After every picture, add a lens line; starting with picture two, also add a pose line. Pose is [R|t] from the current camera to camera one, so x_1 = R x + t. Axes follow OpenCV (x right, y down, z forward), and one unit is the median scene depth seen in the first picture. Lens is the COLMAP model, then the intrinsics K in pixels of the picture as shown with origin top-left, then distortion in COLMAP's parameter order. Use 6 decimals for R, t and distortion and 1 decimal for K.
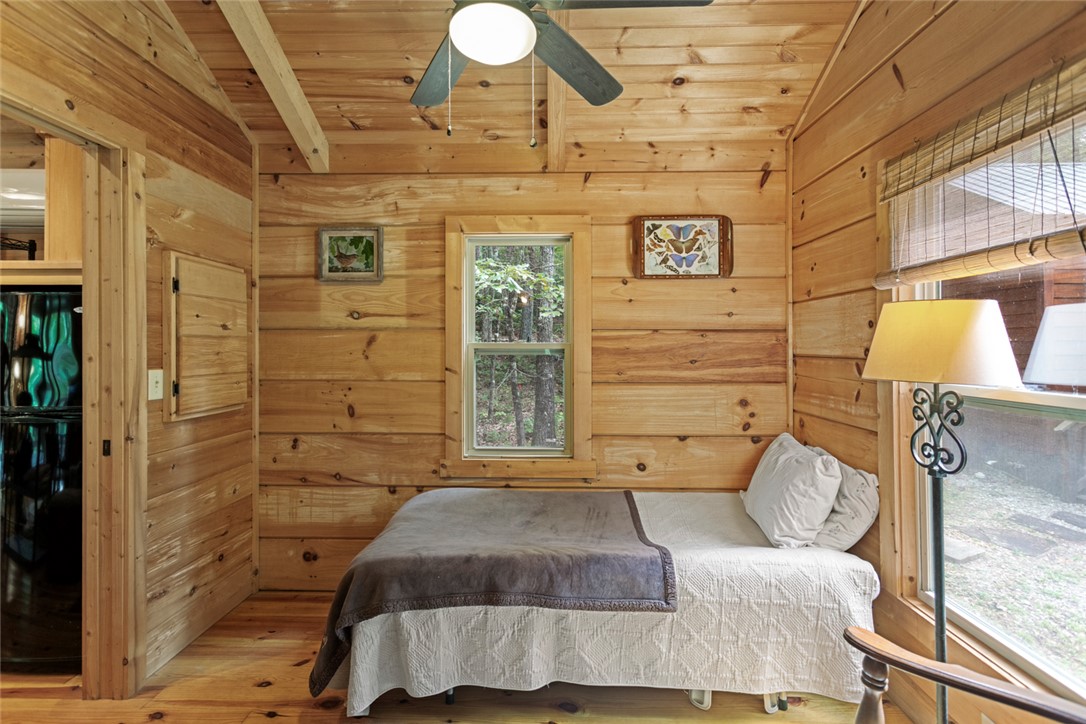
lens RADIAL K [[524.8, 0, 545.2], [0, 524.8, 340.3], [0, 0, 1]] dist [-0.005845, 0.001913]
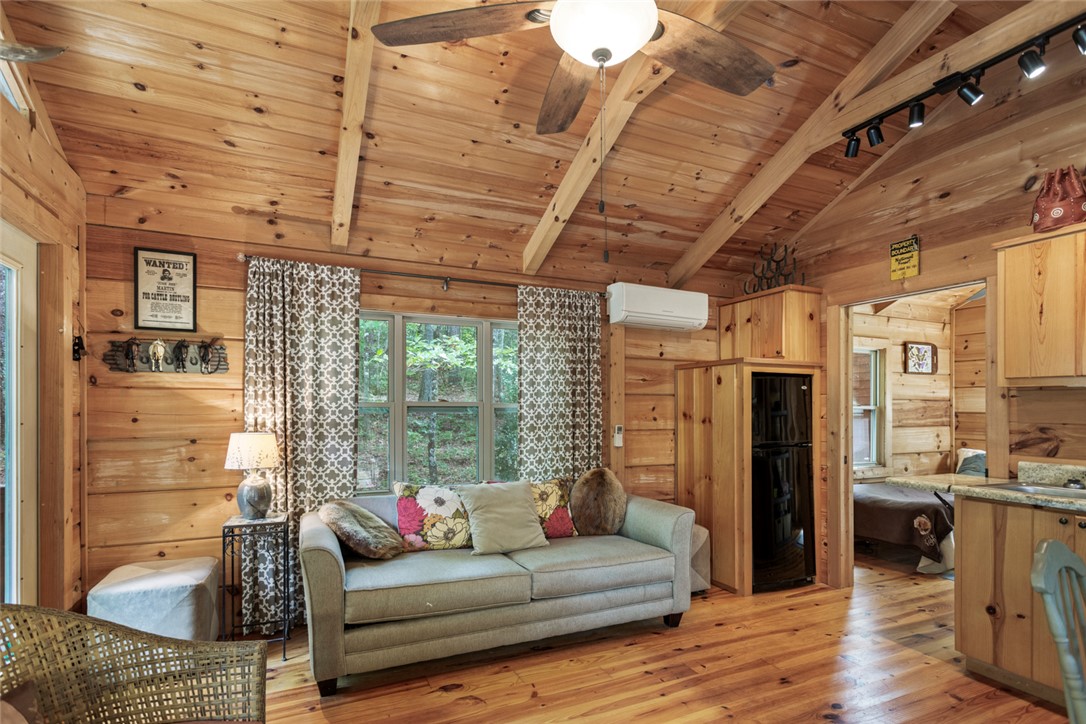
lens RADIAL K [[524.8, 0, 523.0], [0, 524.8, 405.9], [0, 0, 1]] dist [-0.005845, 0.001913]
pose [[0.894904, 0.004000, 0.446241, -1.988487], [-0.008769, 0.999924, 0.008621, -0.000681], [-0.446173, -0.011628, 0.894871, -0.111575]]
